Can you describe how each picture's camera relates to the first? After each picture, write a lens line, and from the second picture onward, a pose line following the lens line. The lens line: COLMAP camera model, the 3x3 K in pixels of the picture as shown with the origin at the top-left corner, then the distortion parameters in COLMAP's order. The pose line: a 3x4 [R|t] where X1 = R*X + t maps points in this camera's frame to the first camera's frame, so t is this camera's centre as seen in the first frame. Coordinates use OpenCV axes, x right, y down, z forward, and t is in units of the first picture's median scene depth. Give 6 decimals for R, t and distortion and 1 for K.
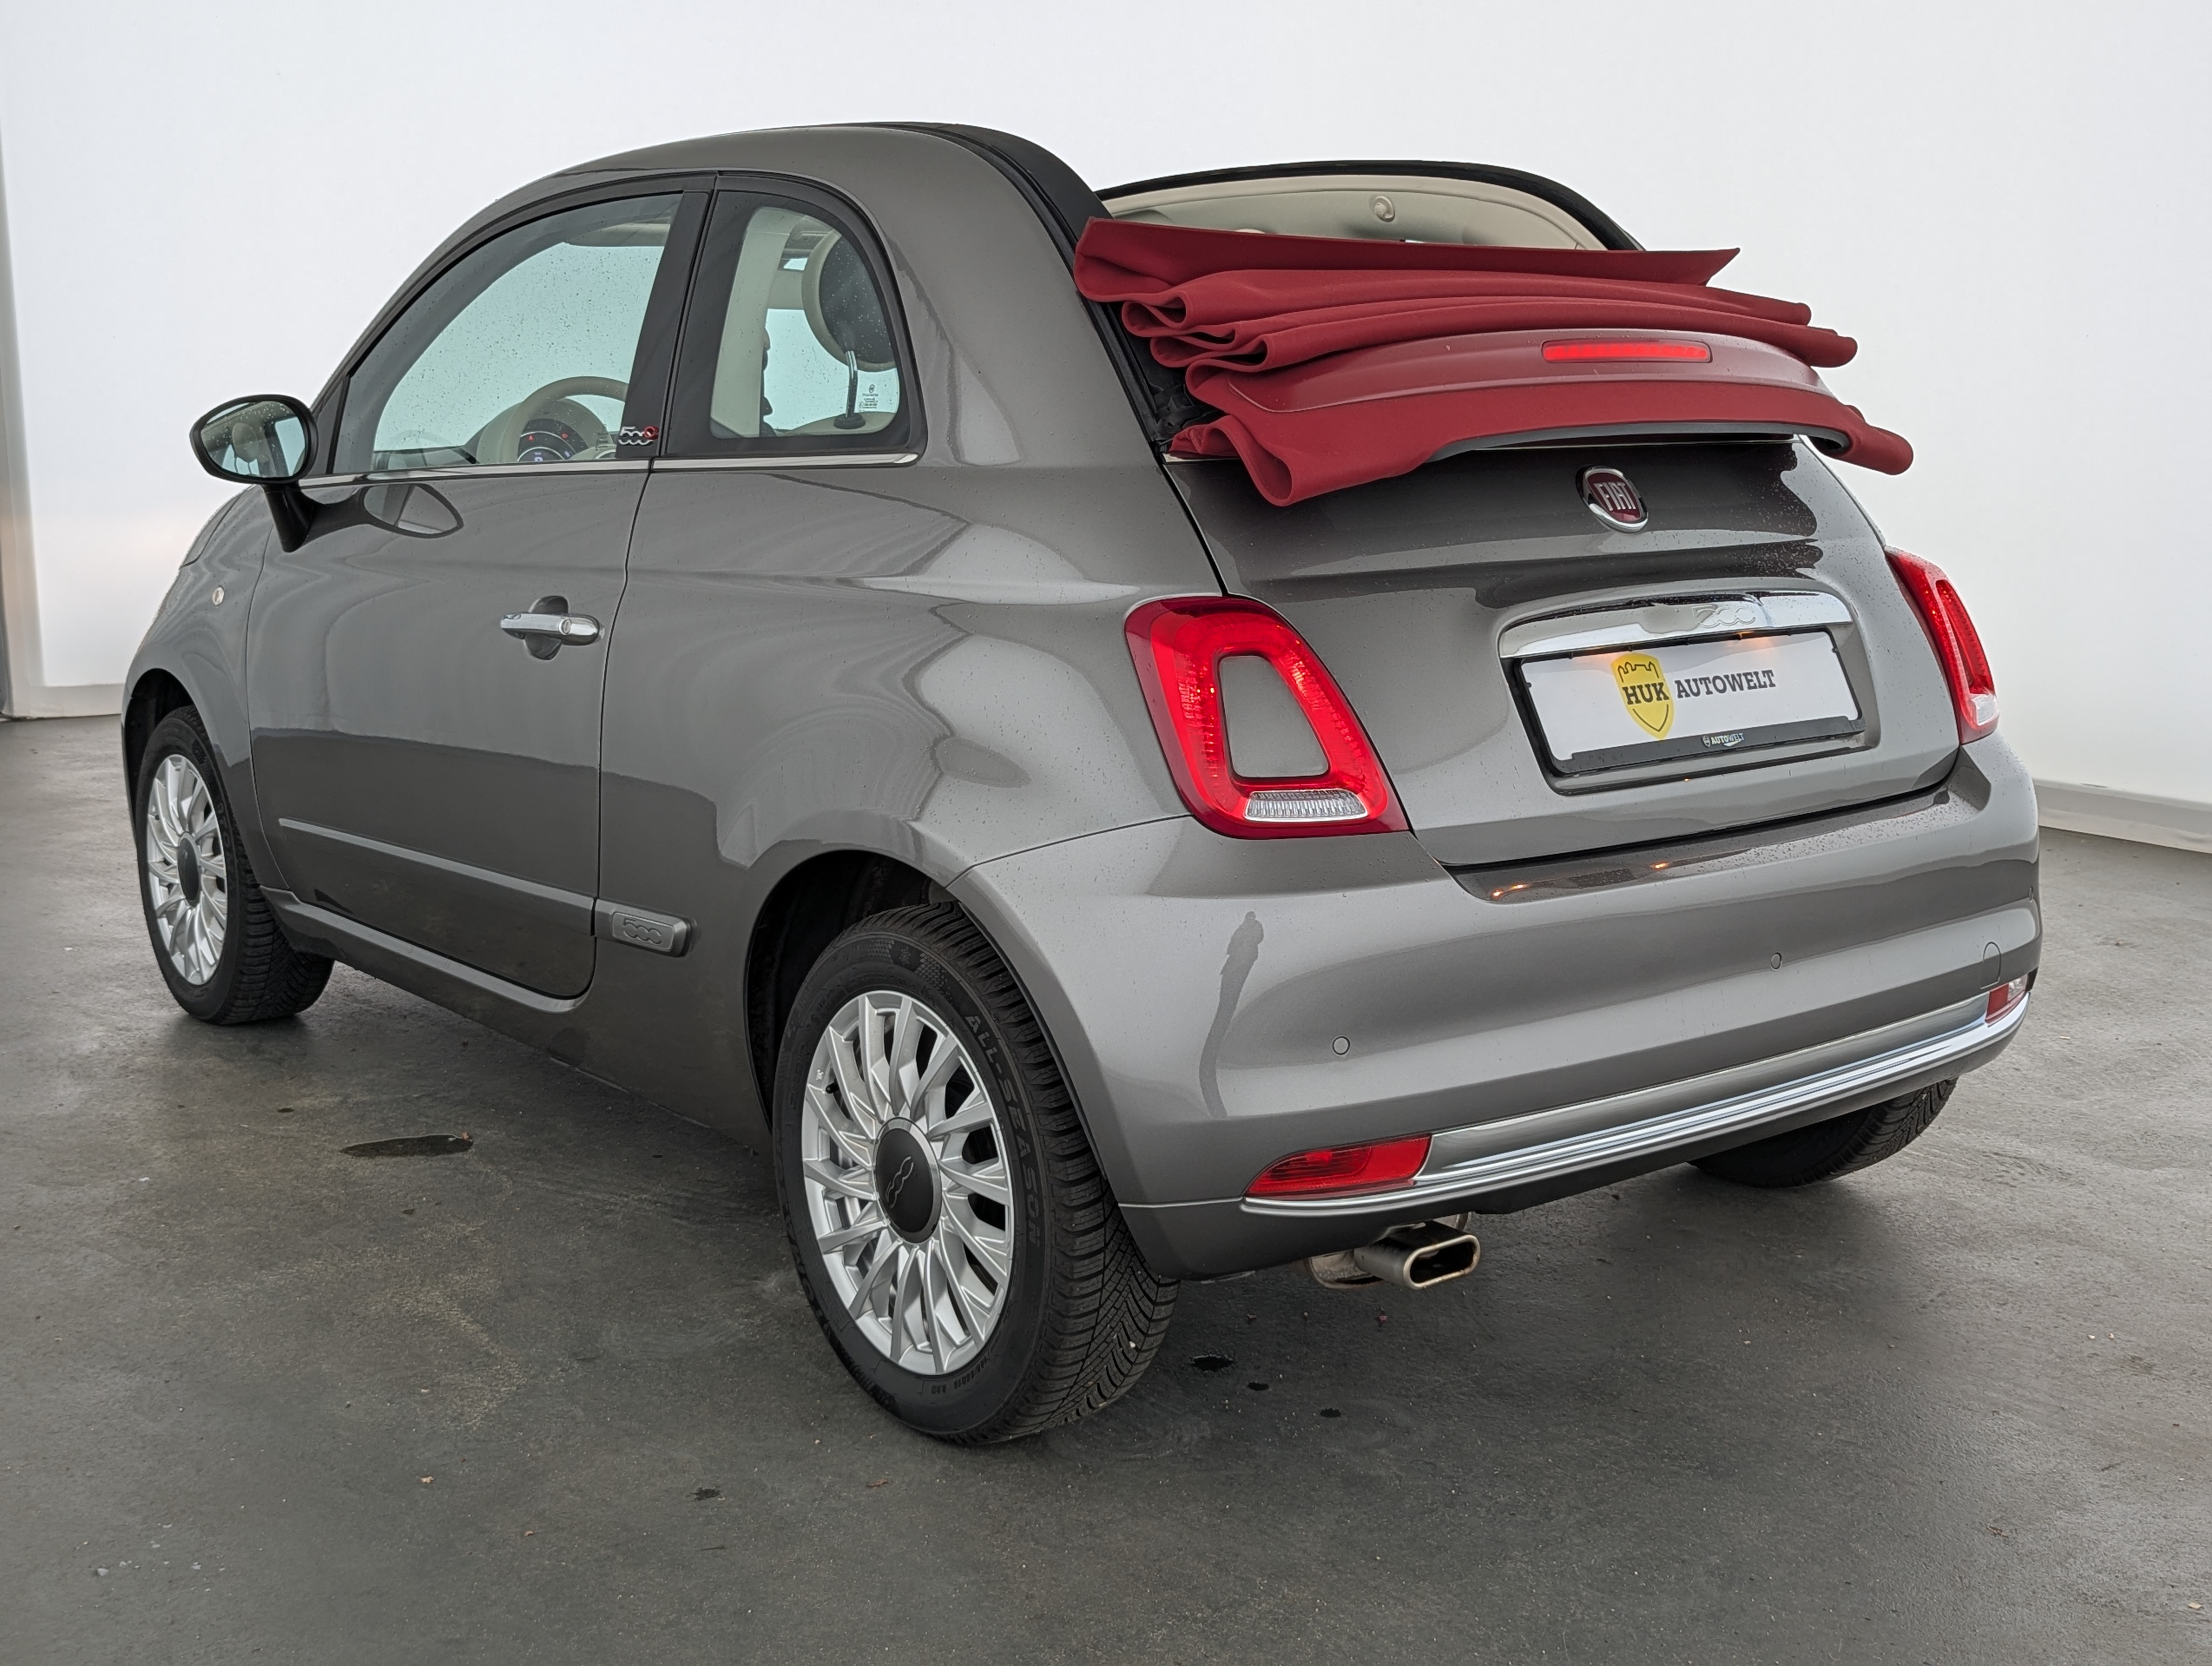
lens RADIAL K [[2512.9, 0, 1100.0], [0, 2512.9, 831.0], [0, 0, 1]] dist [0.042364, 0.000000]
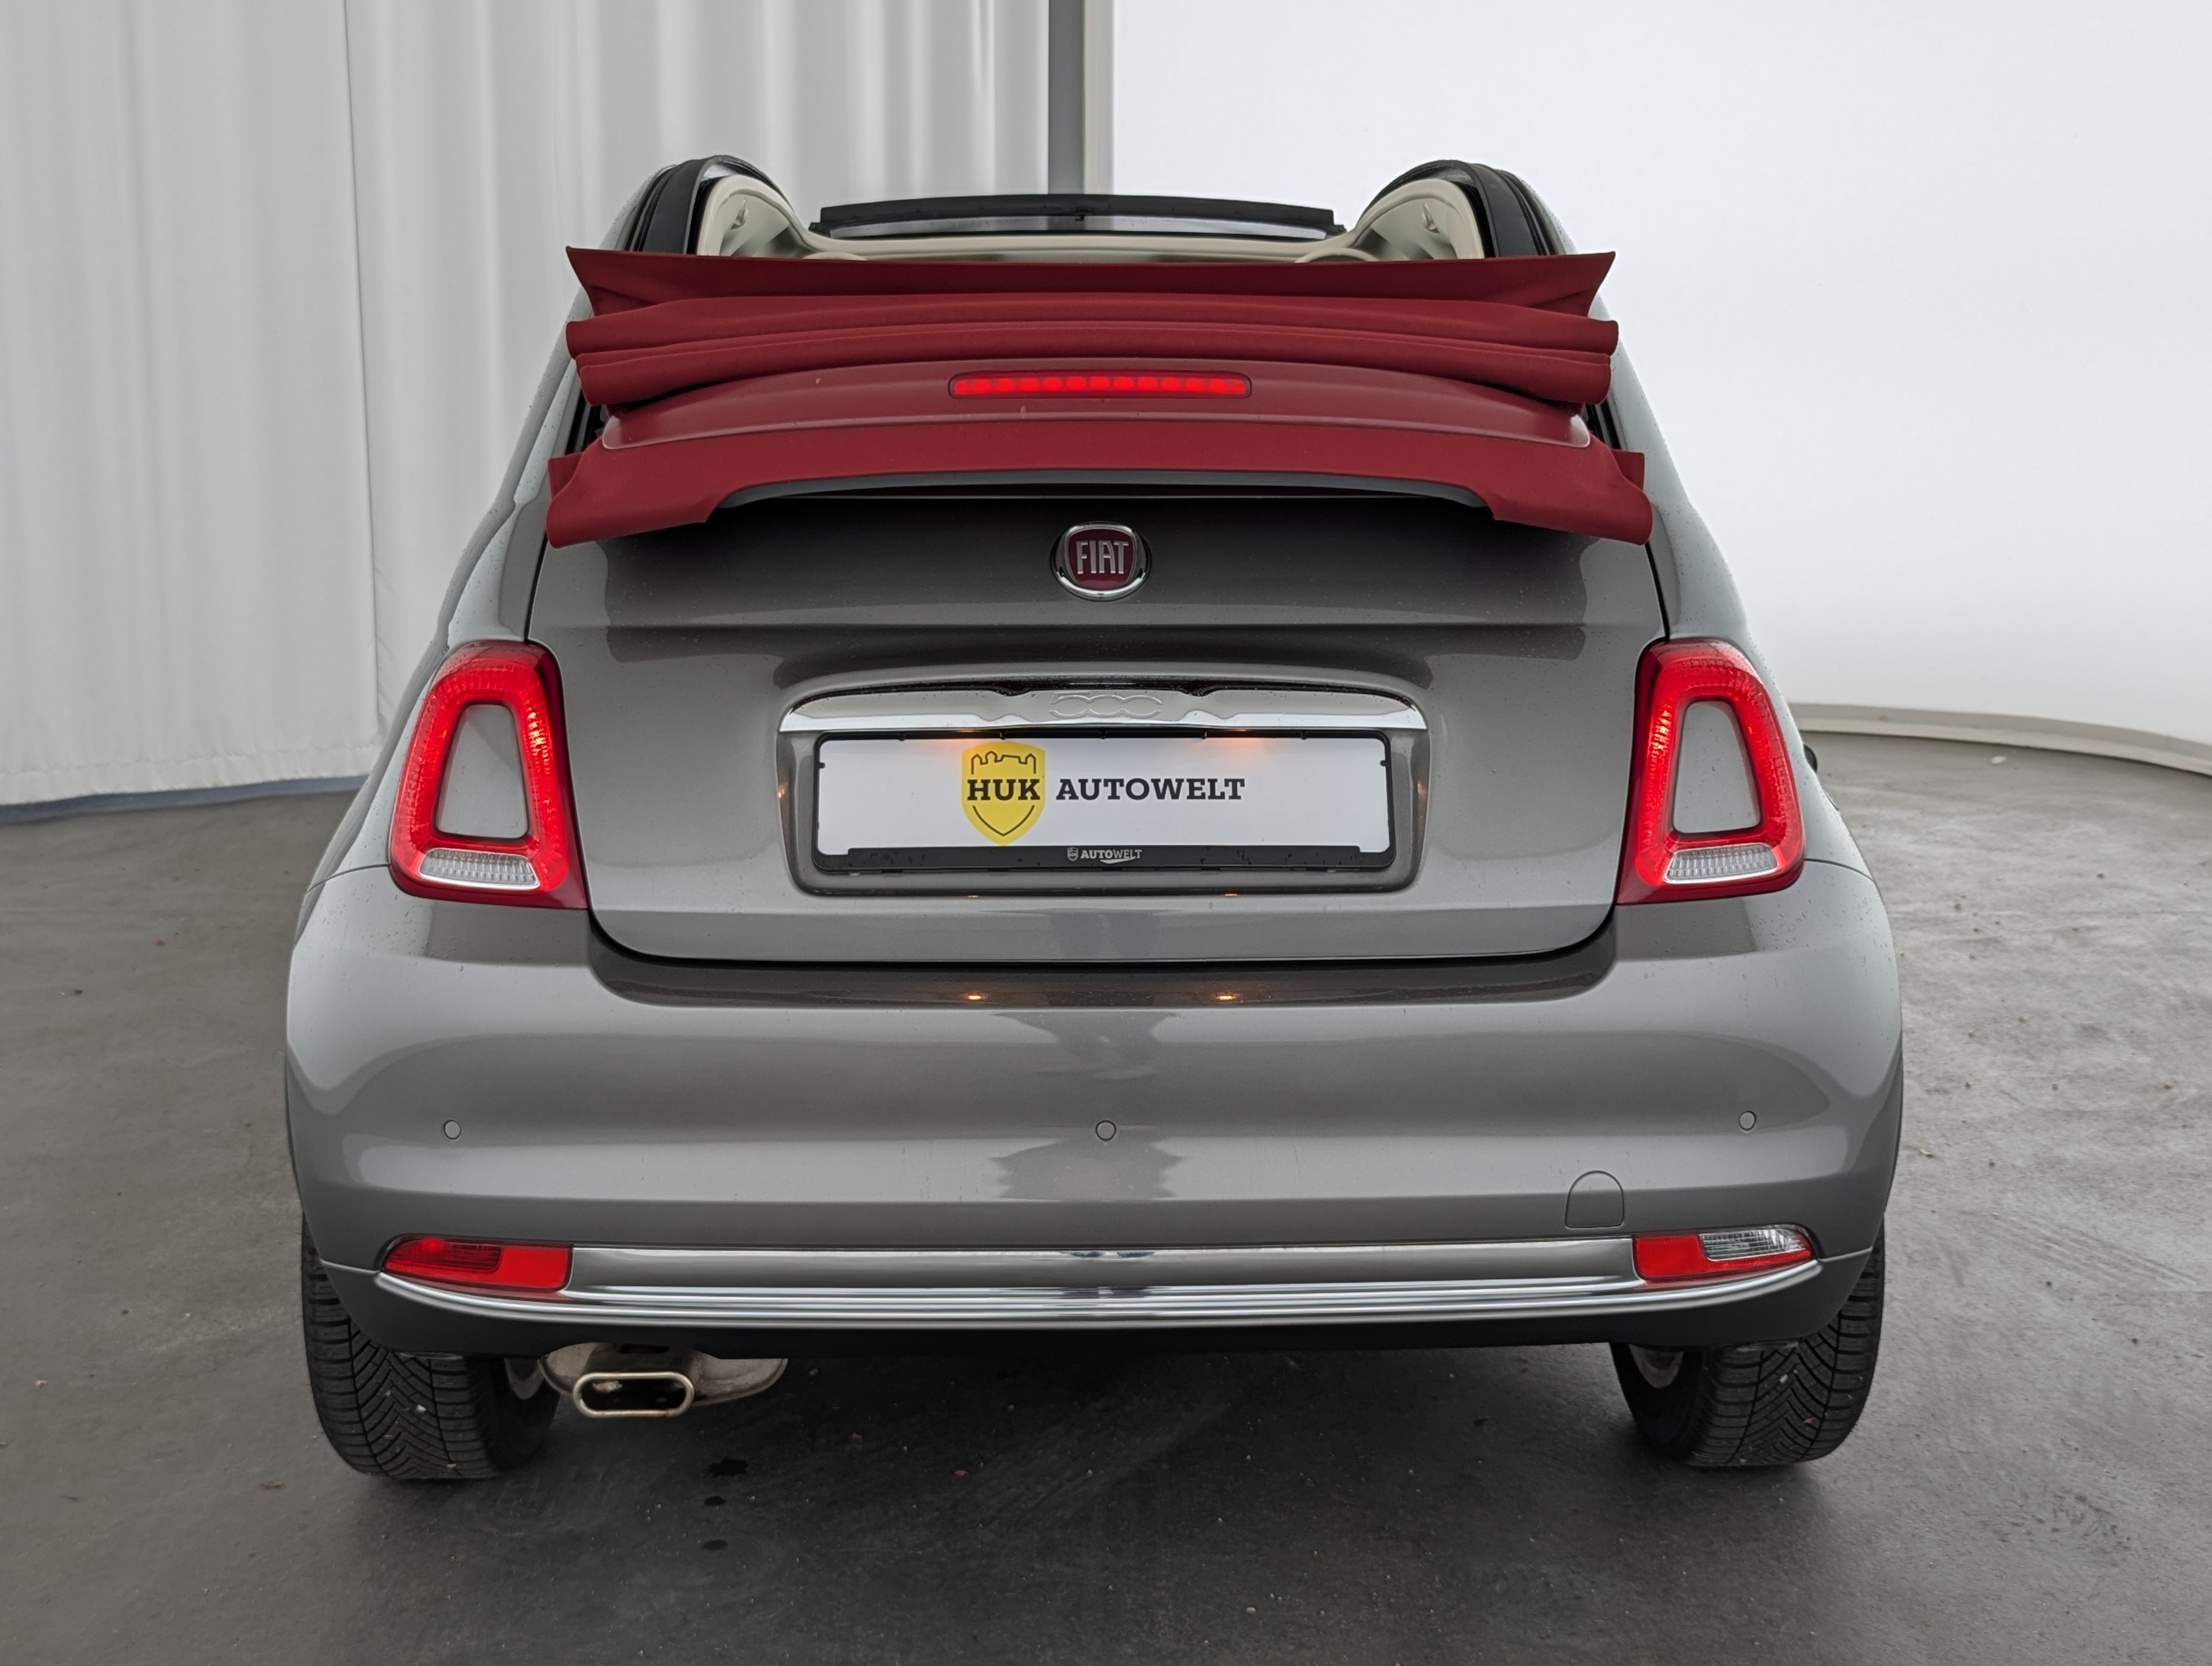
lens RADIAL K [[2512.9, 0, 1105.1], [0, 2512.9, 817.3], [0, 0, 1]] dist [0.042364, 0.000000]
pose [[0.803722, 0.096892, -0.587062, 0.731544], [-0.107365, 0.994073, 0.017078, -0.062954], [0.585237, 0.049304, 0.809362, 0.337967]]
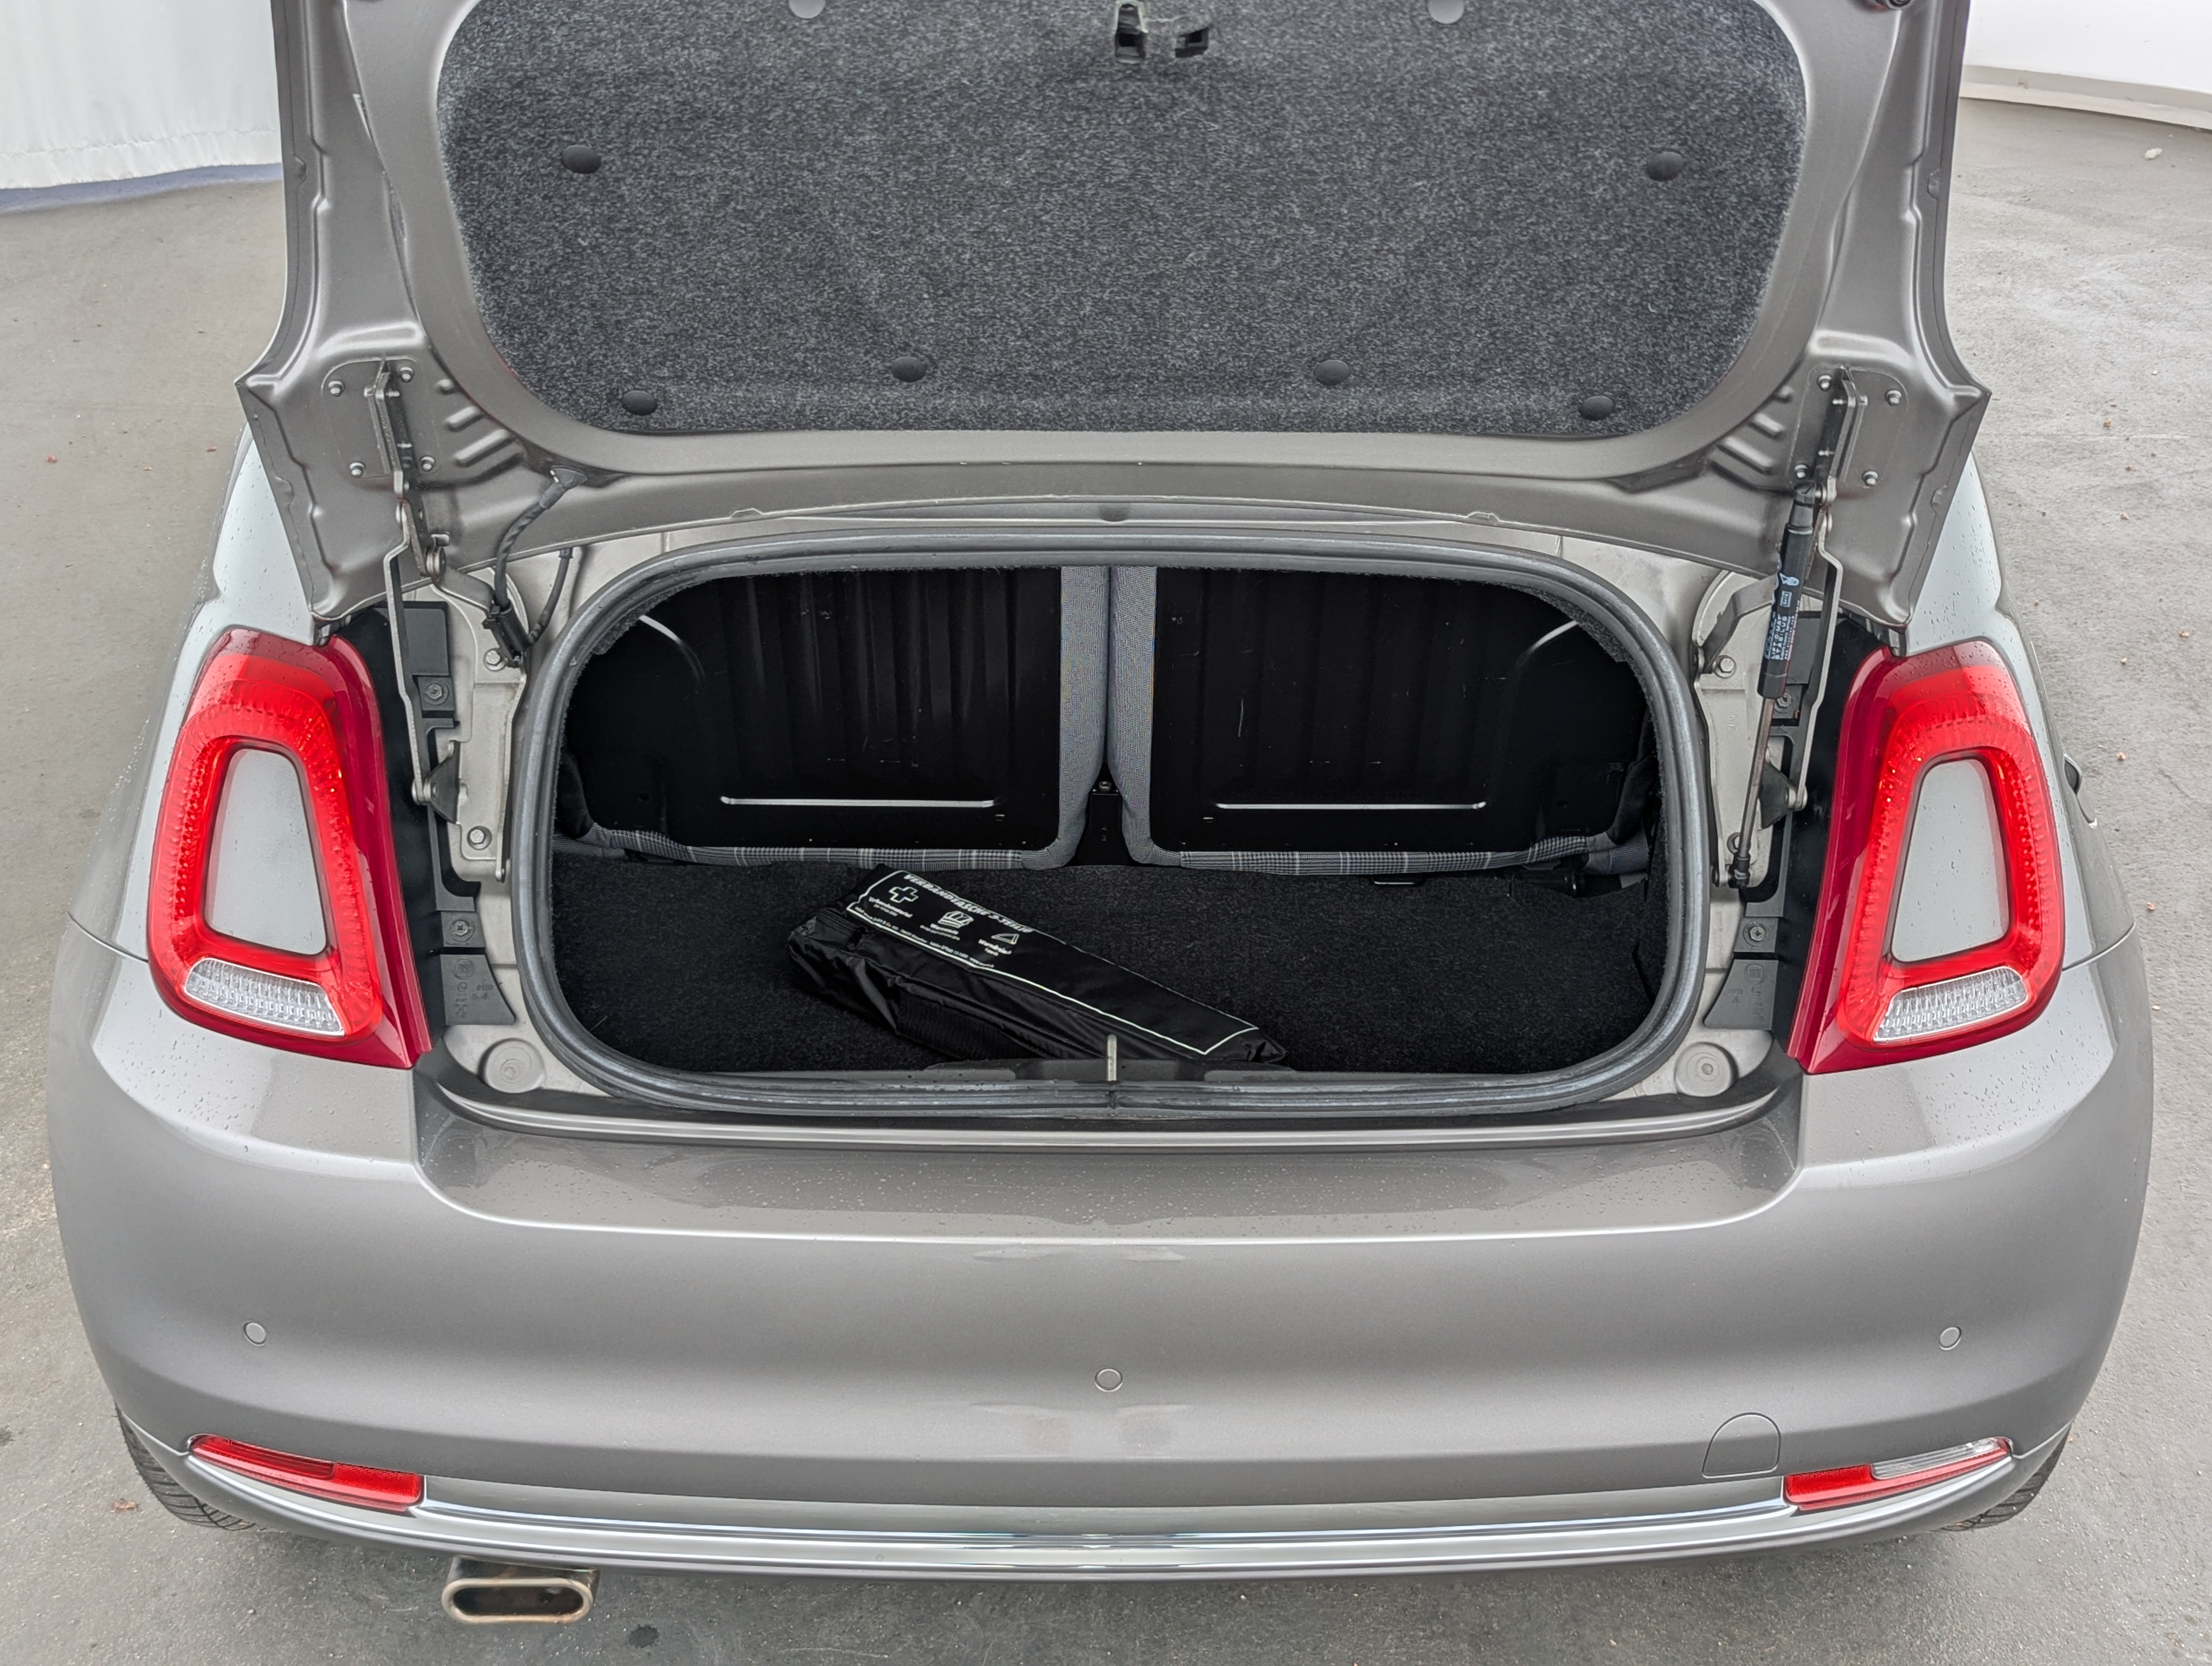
lens RADIAL K [[2512.9, 0, 1113.4], [0, 2512.9, 833.3], [0, 0, 1]] dist [0.042364, 0.000000]
pose [[0.796209, 0.288089, -0.532030, 0.557267], [-0.120660, 0.937302, 0.326966, -0.274787], [0.592867, -0.196138, 0.781049, 0.543087]]
